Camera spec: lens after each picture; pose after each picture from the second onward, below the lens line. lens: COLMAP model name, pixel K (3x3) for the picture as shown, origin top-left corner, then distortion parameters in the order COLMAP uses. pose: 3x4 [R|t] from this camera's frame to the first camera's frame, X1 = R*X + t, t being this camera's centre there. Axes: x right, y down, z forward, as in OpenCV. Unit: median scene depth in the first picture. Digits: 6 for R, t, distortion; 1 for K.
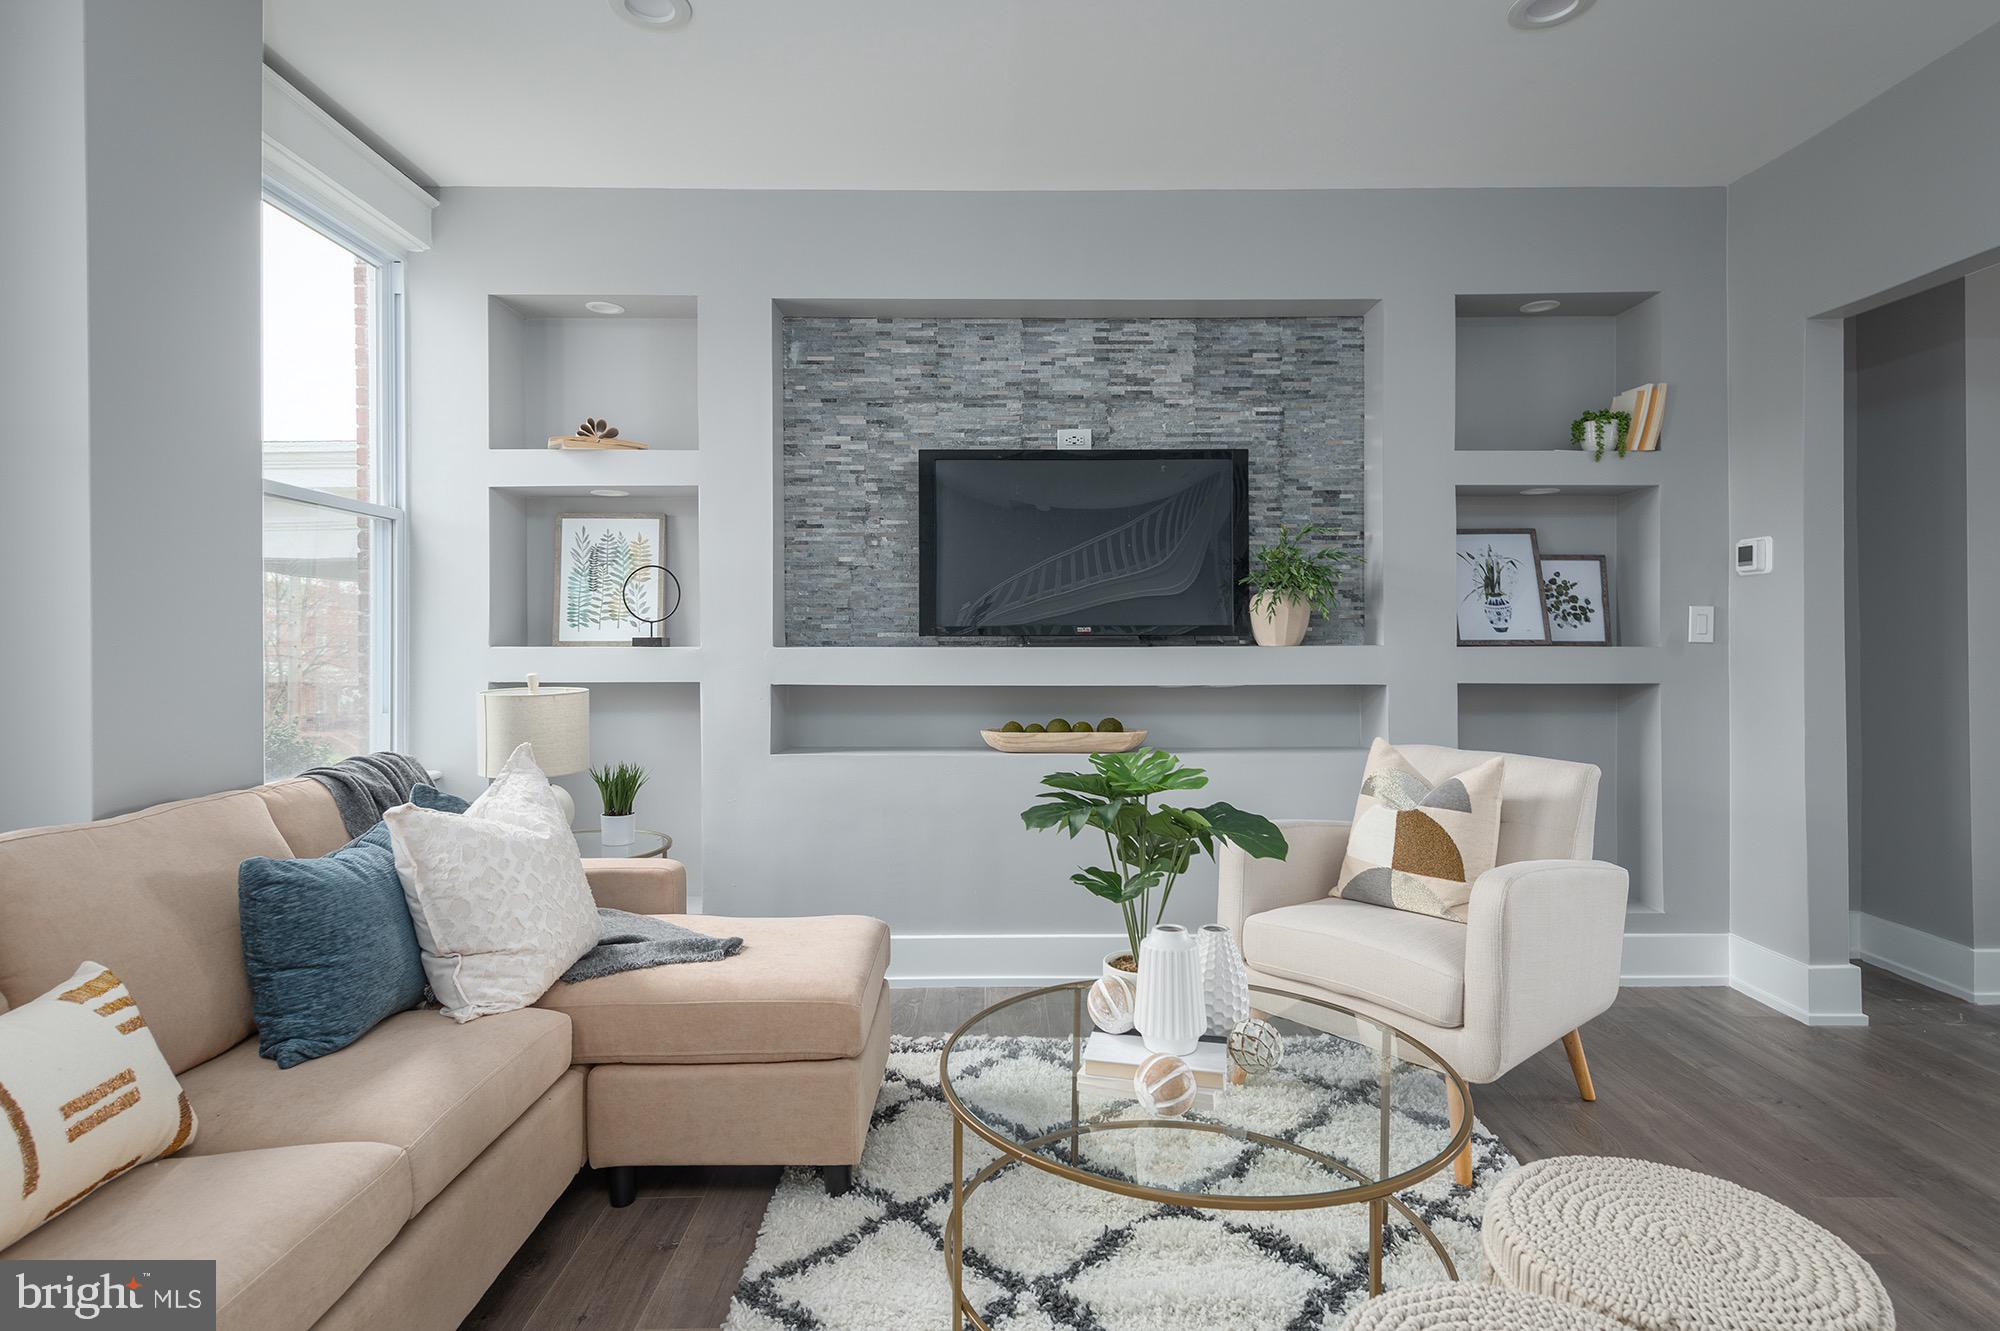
lens RADIAL K [[1033.9, 0, 993.2], [0, 1033.9, 646.6], [0, 0, 1]] dist [0.029689, -0.004043]
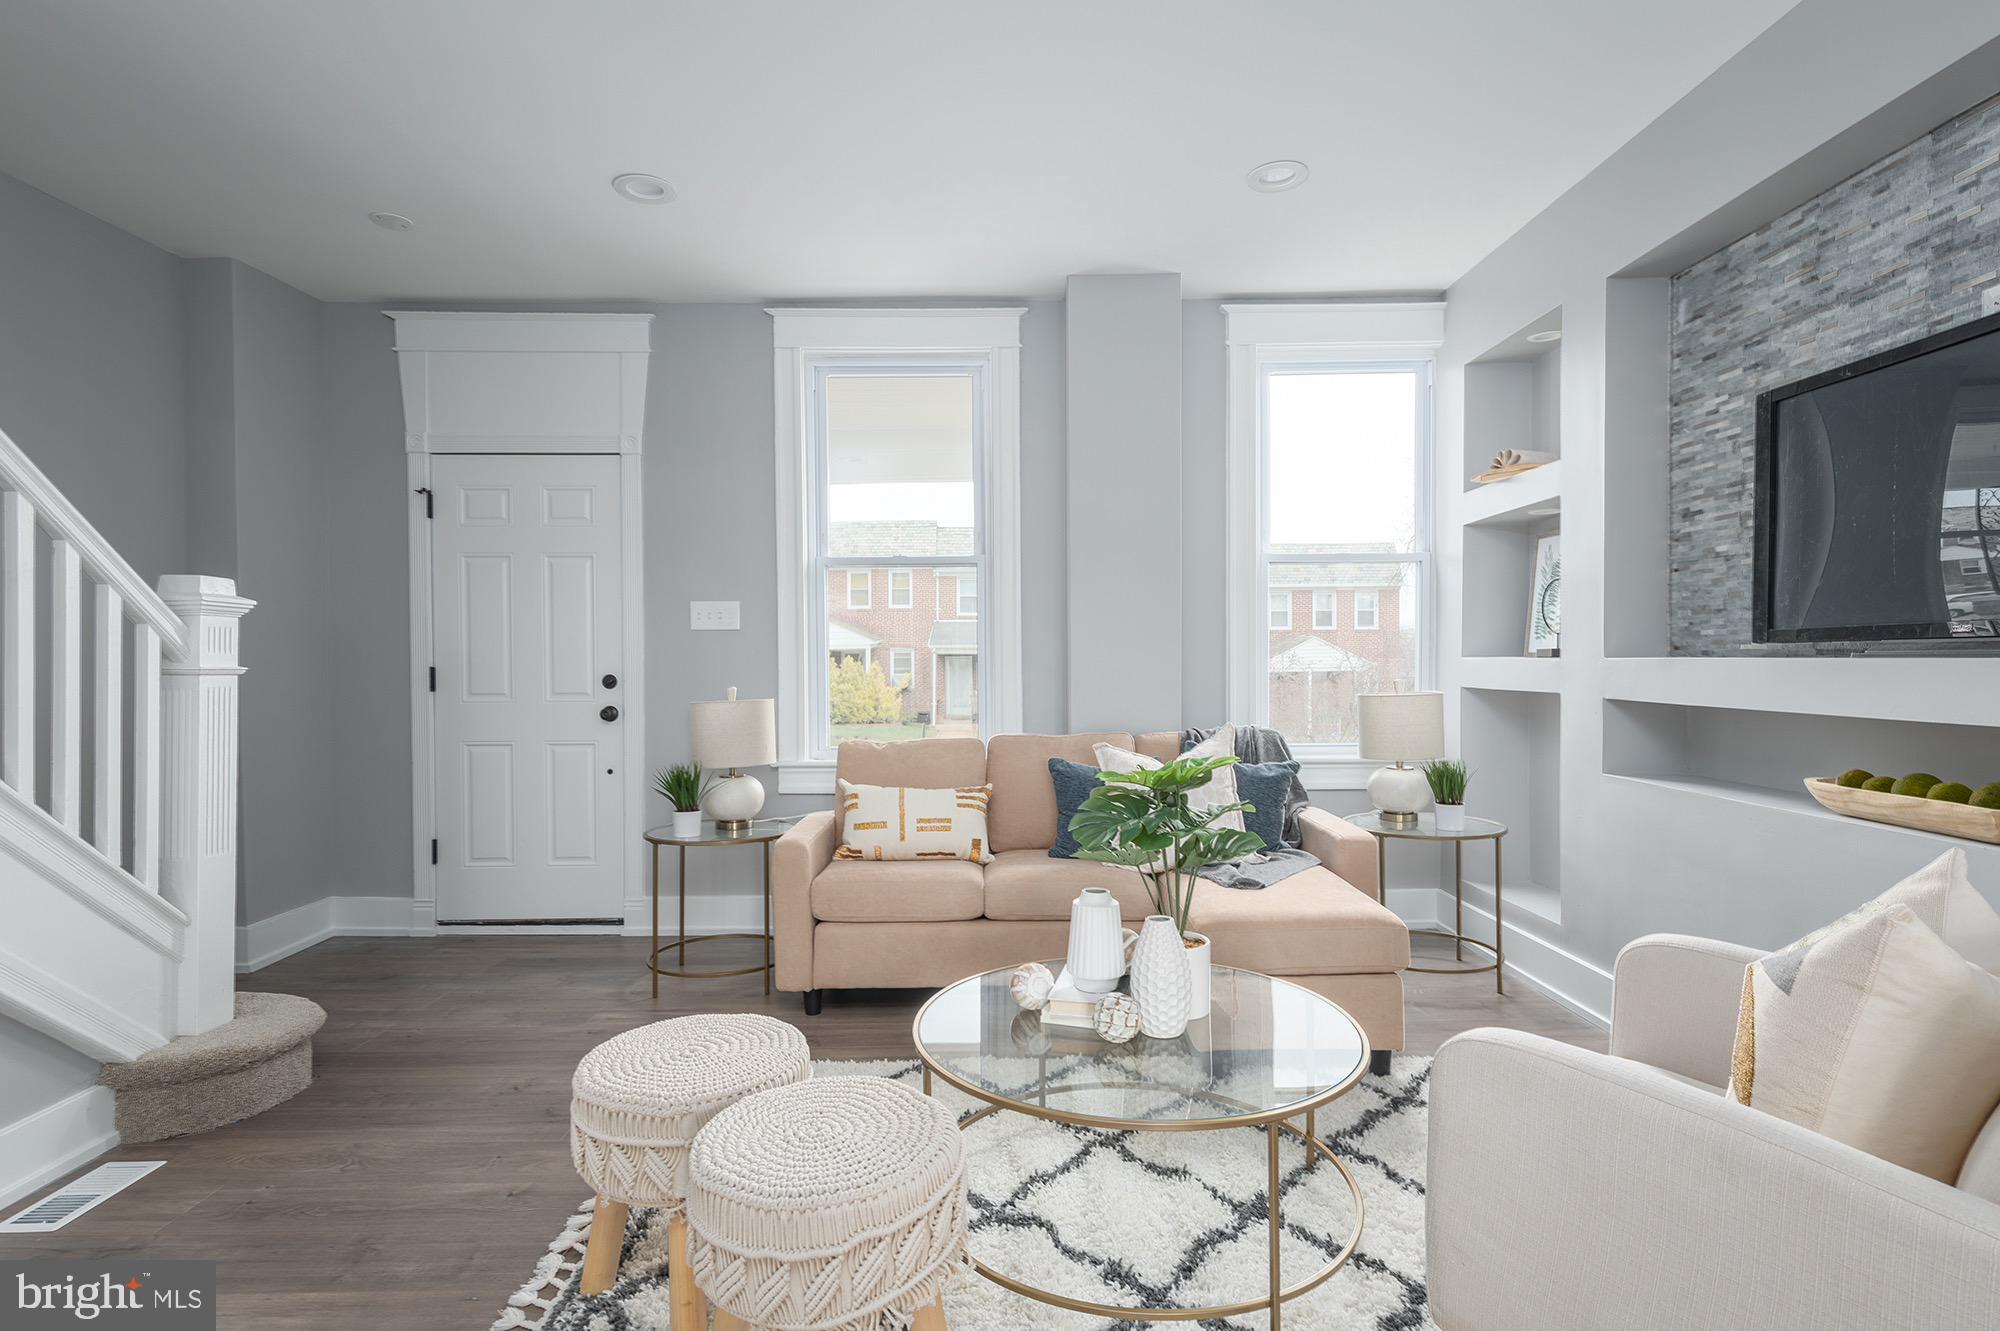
lens RADIAL K [[1033.9, 0, 992.1], [0, 1033.9, 667.3], [0, 0, 1]] dist [0.029689, -0.004043]
pose [[-0.017910, 0.008784, -0.999801, 0.684893], [0.002349, 0.999959, 0.008743, -0.000450], [0.999837, -0.002192, -0.017930, 0.445537]]
